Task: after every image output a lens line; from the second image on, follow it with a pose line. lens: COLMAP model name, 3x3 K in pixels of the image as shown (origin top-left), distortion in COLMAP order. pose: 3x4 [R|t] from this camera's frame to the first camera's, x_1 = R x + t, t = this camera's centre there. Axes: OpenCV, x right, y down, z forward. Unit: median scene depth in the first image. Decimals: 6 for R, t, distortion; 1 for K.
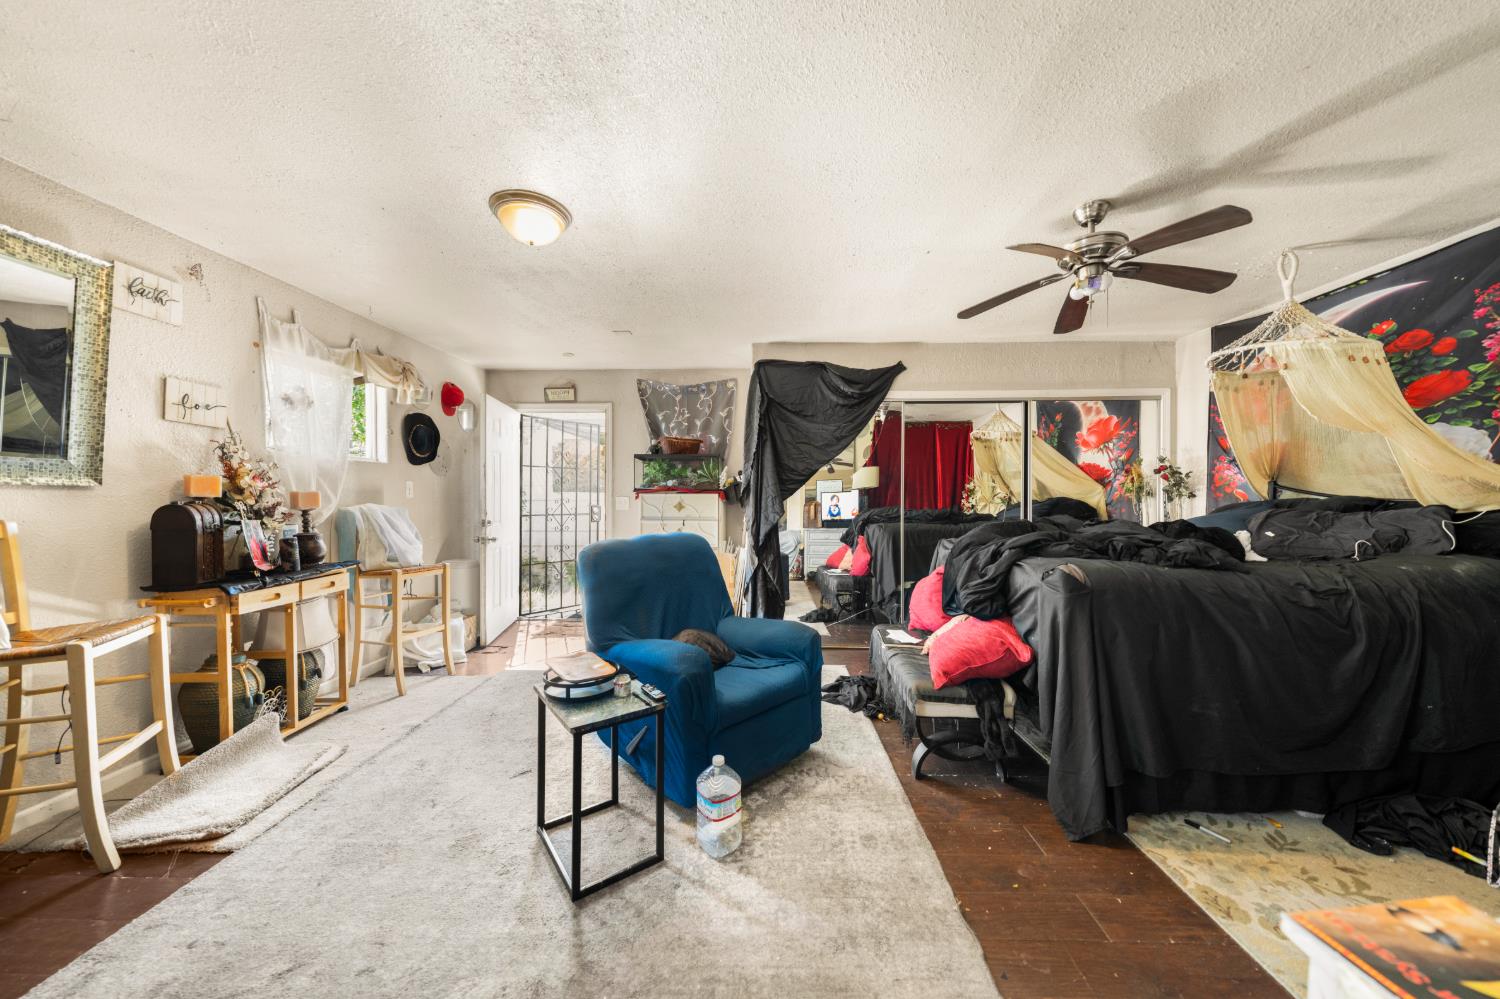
lens RADIAL K [[517.9, 0, 742.0], [0, 517.9, 495.7], [0, 0, 1]] dist [0.000786, 0.000029]
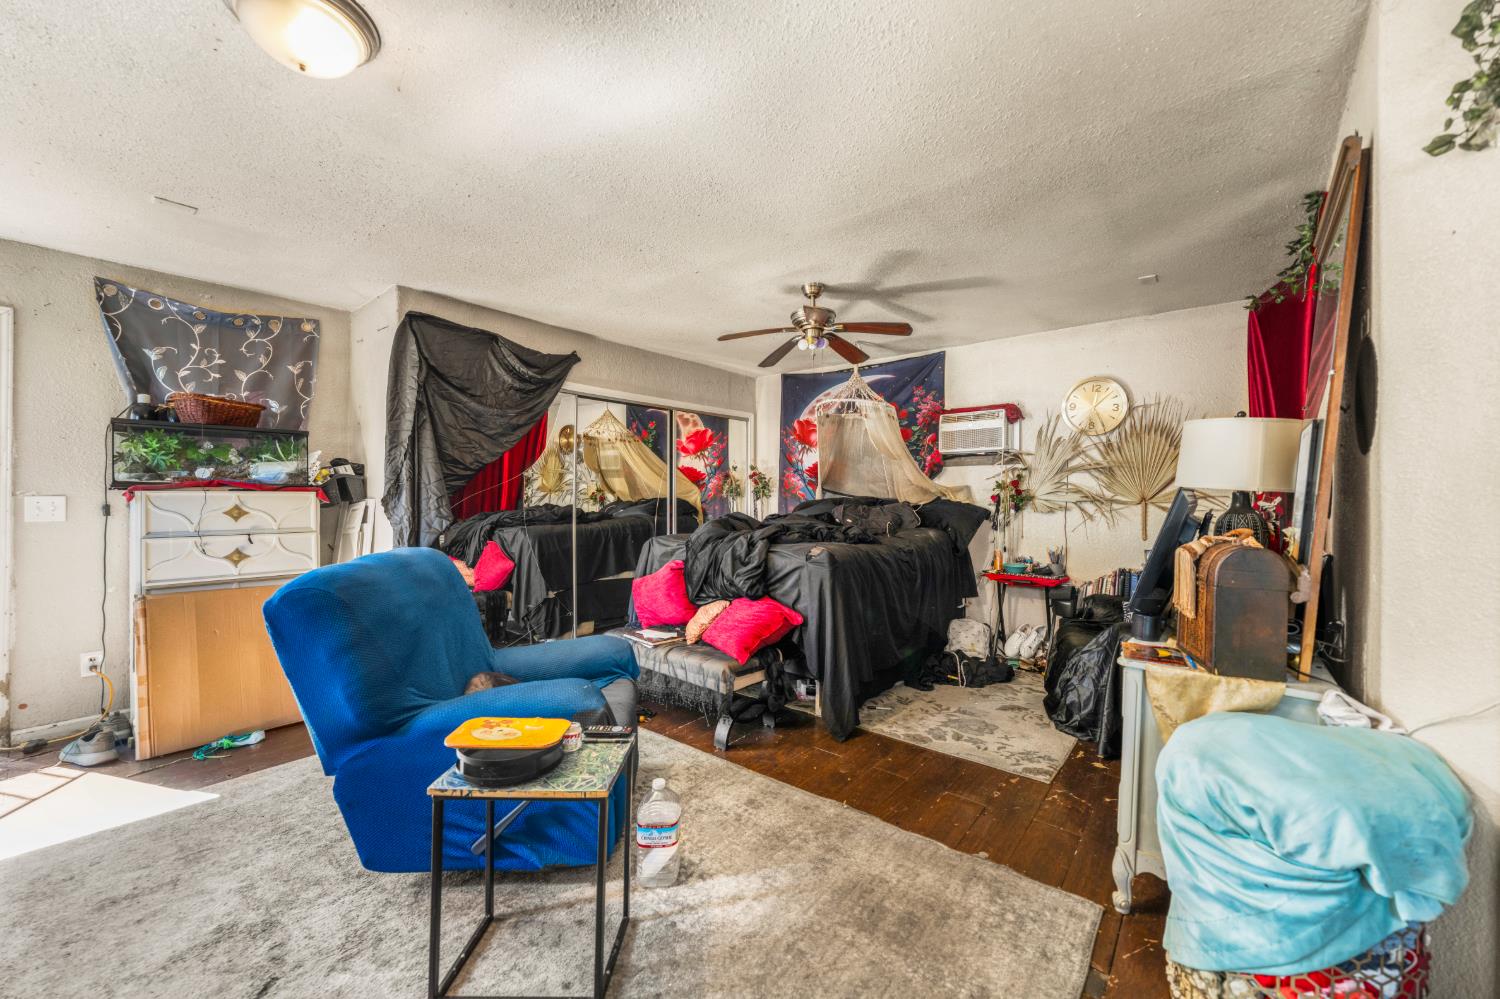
lens RADIAL K [[589.5, 0, 759.7], [0, 589.5, 490.9], [0, 0, 1]] dist [0.001082, -0.000770]
pose [[0.591588, 0.006783, 0.806212, -0.357620], [-0.003548, 0.999977, -0.005809, -0.002643], [-0.806232, 0.000576, 0.591599, 0.105574]]
